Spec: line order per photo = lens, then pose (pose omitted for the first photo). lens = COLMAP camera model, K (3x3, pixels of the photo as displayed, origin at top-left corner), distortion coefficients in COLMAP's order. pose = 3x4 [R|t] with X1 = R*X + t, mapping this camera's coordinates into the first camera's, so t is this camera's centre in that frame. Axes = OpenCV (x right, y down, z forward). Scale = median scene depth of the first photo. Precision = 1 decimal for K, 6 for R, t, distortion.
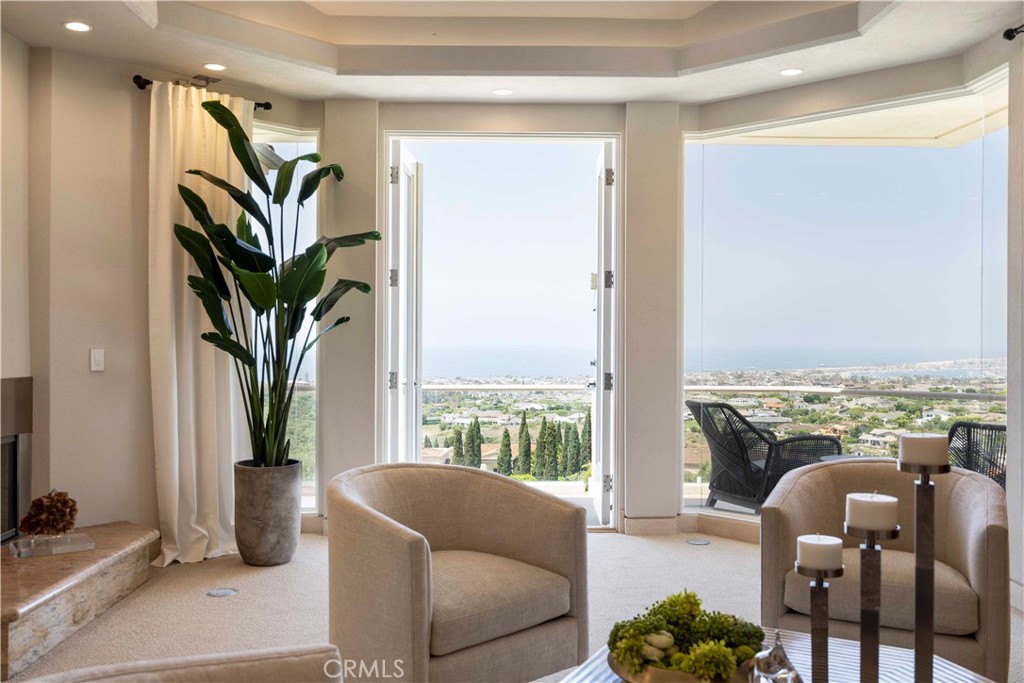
lens RADIAL K [[907.3, 0, 527.7], [0, 907.3, 346.5], [0, 0, 1]] dist [-0.014645, 0.015533]
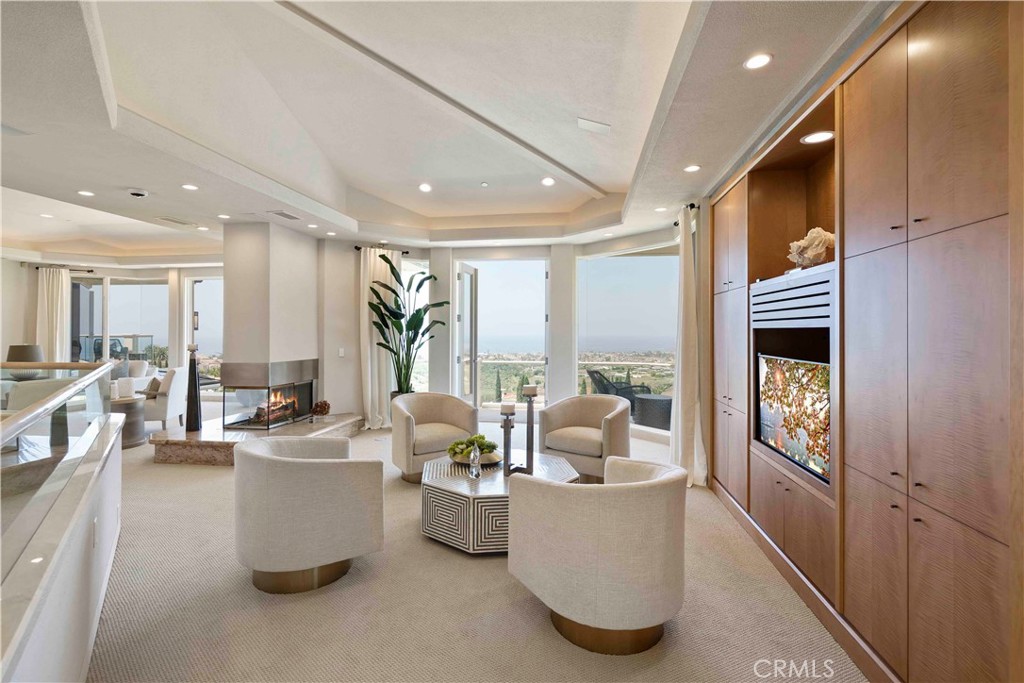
lens RADIAL K [[462.0, 0, 521.9], [0, 462.0, 339.8], [0, 0, 1]] dist [-0.019832, 0.000109]
pose [[0.985989, 0.000059, -0.166812, 0.269280], [0.001064, 0.999977, 0.006647, -0.030155], [0.166809, -0.006731, 0.985966, -0.251128]]
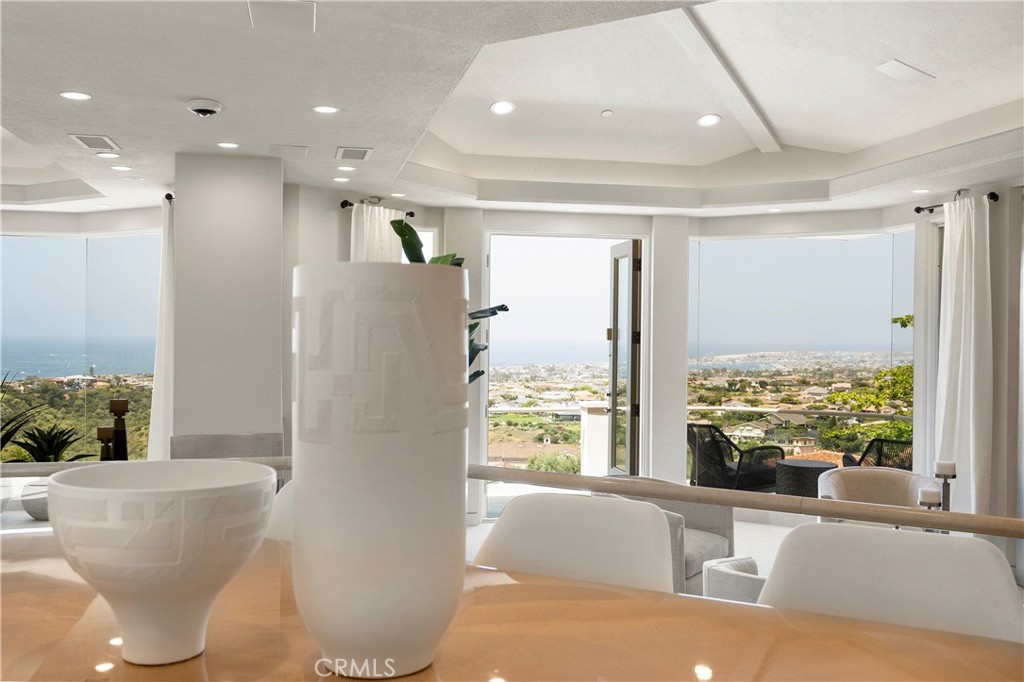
lens RADIAL K [[907.3, 0, 519.7], [0, 907.3, 336.0], [0, 0, 1]] dist [-0.014645, 0.015533]
pose [[0.981503, 0.003334, 0.191417, -0.419599], [-0.002314, 0.999982, -0.005549, -0.080139], [-0.191432, 0.005004, 0.981493, -0.409735]]
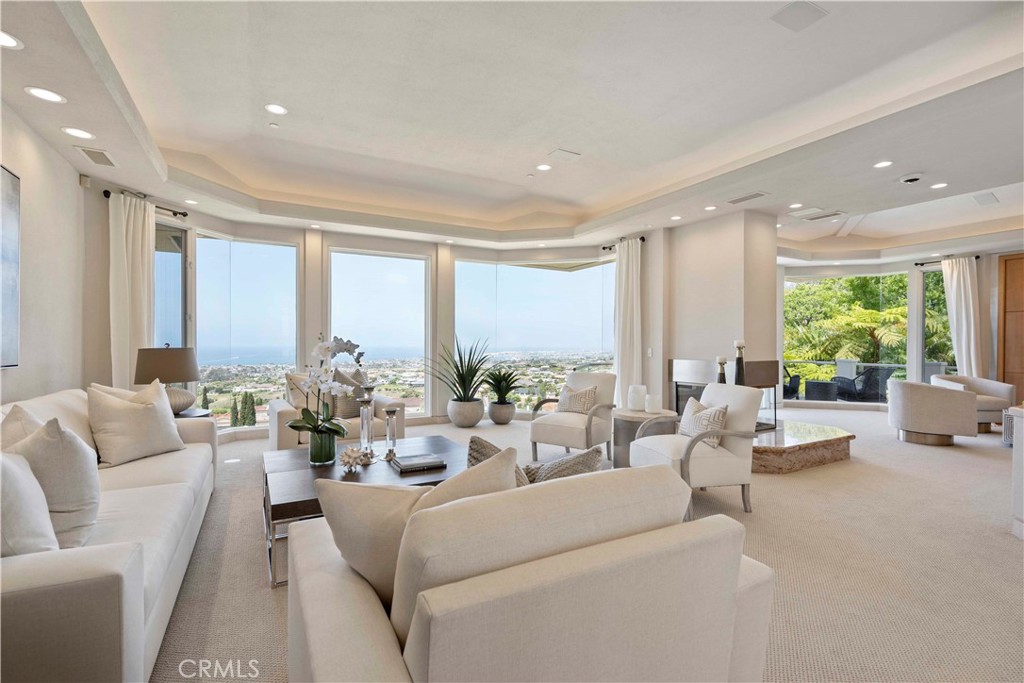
lens RADIAL K [[462.0, 0, 516.1], [0, 462.0, 344.7], [0, 0, 1]] dist [-0.019832, 0.000109]
pose [[0.895902, -0.003000, 0.444241, -1.488897], [0.004241, 0.999989, -0.001801, -0.008218], [-0.444231, 0.003497, 0.895906, 0.041342]]
